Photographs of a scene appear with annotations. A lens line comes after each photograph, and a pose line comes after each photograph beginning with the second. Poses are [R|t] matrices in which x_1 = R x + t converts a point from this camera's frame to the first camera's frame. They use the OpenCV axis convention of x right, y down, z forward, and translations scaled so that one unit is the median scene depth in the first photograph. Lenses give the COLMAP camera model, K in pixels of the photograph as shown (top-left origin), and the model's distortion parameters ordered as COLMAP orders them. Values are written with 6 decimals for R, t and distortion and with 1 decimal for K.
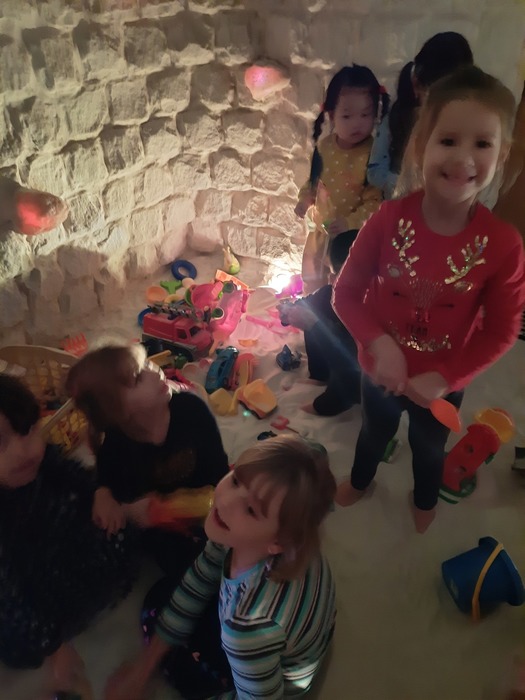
lens RADIAL K [[507.8, 0, 265.4], [0, 507.8, 350.5], [0, 0, 1]] dist [0.097603, -0.106440]
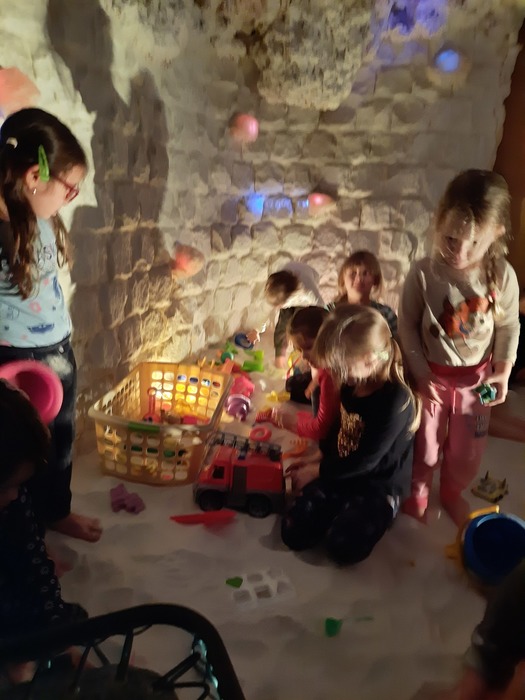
lens RADIAL K [[507.8, 0, 265.4], [0, 507.8, 350.5], [0, 0, 1]] dist [0.097603, -0.106440]
pose [[0.985447, 0.016089, 0.169220, -0.361872], [0.046106, 0.932891, -0.357195, 0.350090], [-0.163611, 0.359799, 0.918573, -0.148498]]
